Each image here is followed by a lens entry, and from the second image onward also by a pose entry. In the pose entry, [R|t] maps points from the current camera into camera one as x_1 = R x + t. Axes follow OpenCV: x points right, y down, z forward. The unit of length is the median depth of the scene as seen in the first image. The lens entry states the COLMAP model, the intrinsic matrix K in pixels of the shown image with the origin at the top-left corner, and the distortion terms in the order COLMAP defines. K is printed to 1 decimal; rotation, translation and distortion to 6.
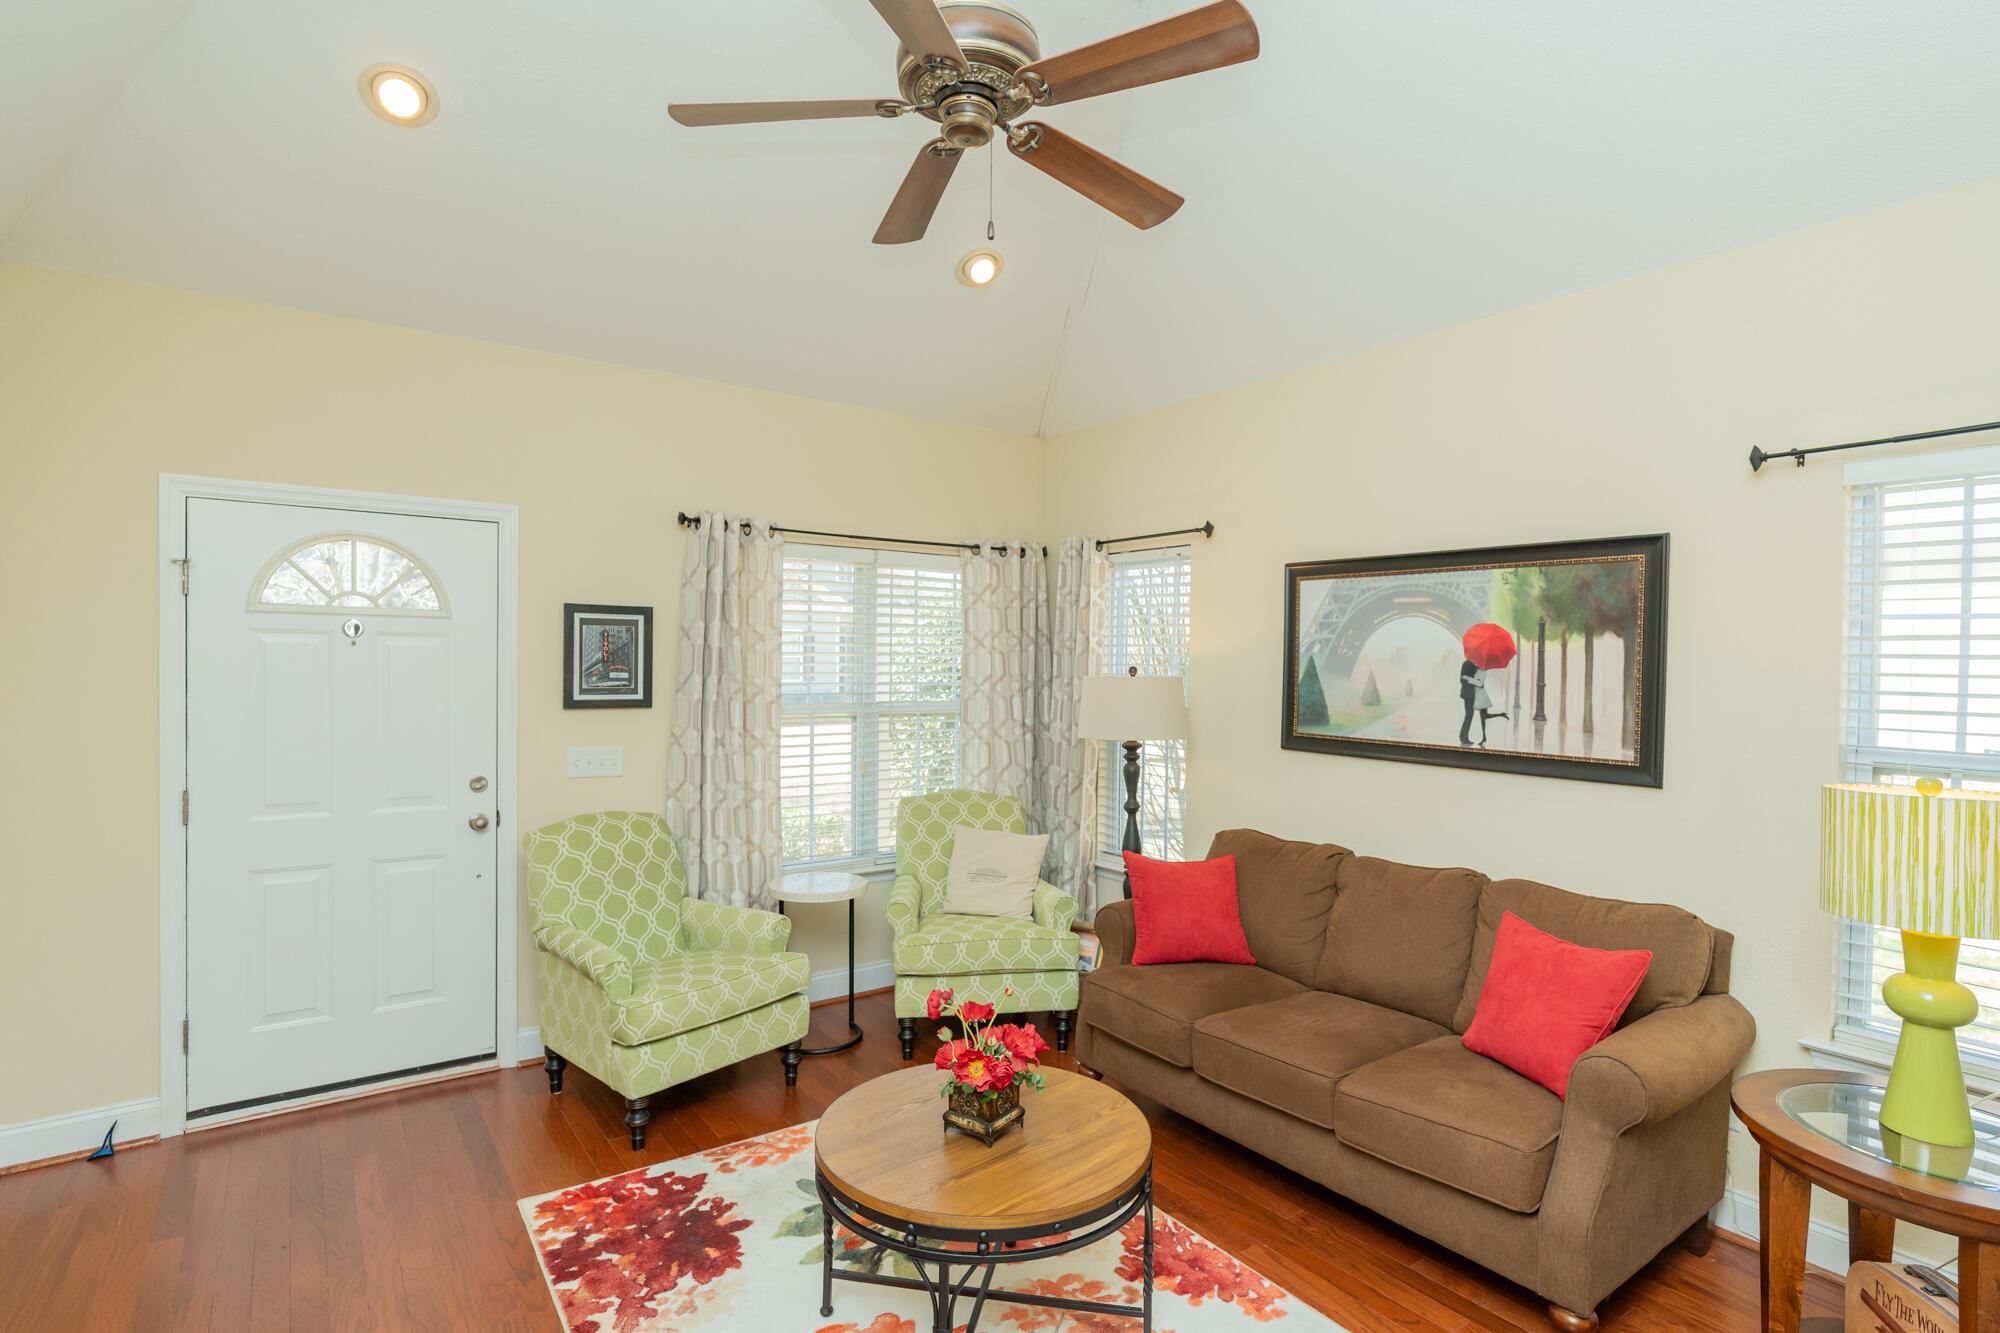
lens RADIAL K [[995.7, 0, 1000.0], [0, 995.7, 666.5], [0, 0, 1]] dist [-0.001167, 0.000295]
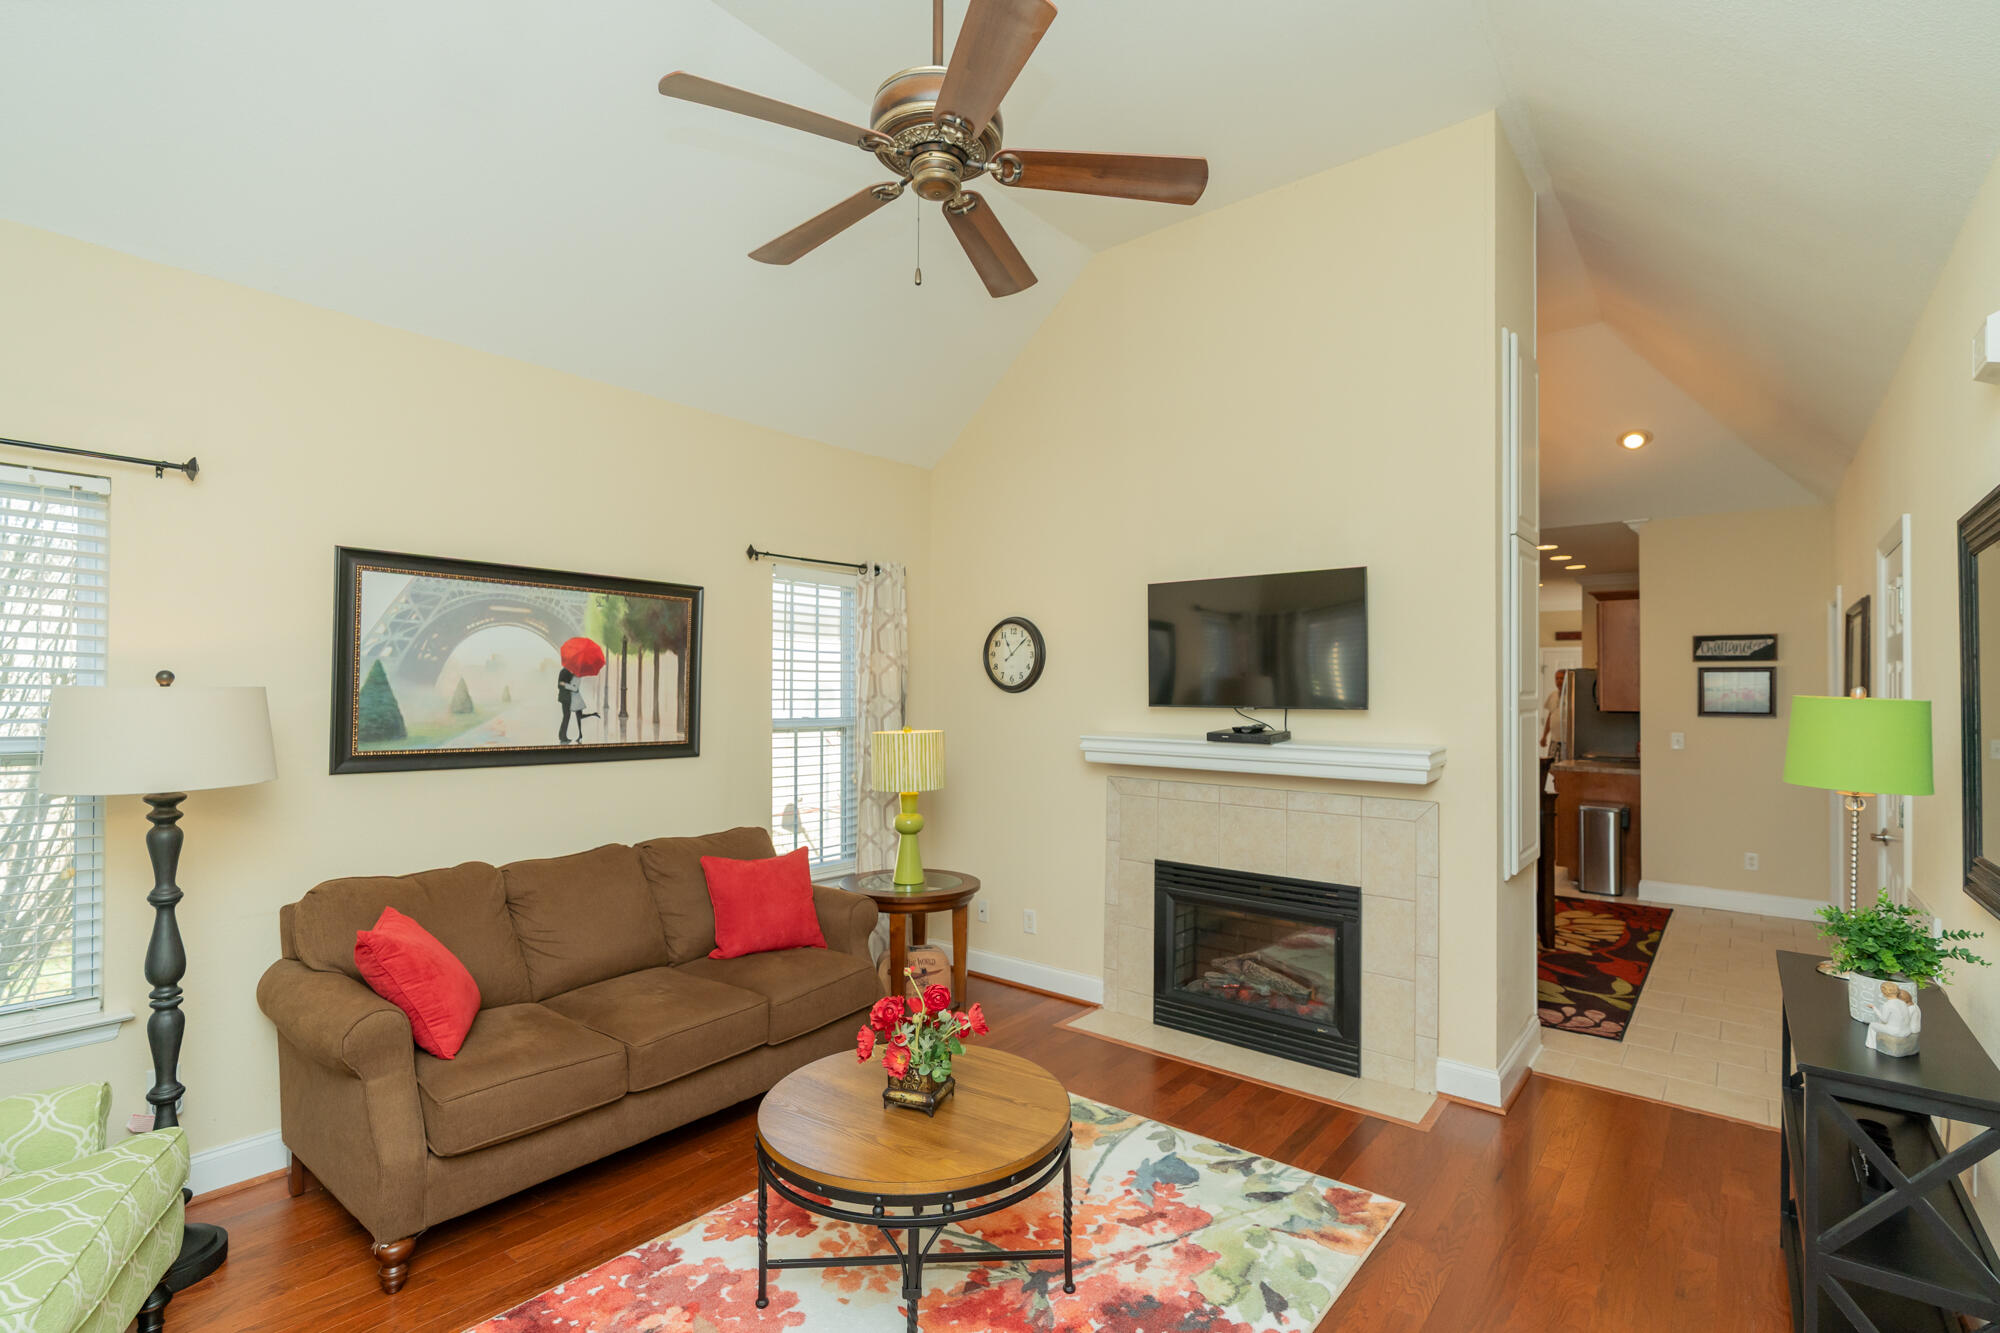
lens RADIAL K [[921.3, 0, 1000.0], [0, 921.3, 666.5], [0, 0, 1]] dist [0.001102, 0.000242]
pose [[-0.258617, 0.009006, 0.965938, -0.686865], [-0.008569, 0.999896, -0.011617, -0.000647], [-0.965942, -0.011281, -0.258513, 0.799533]]
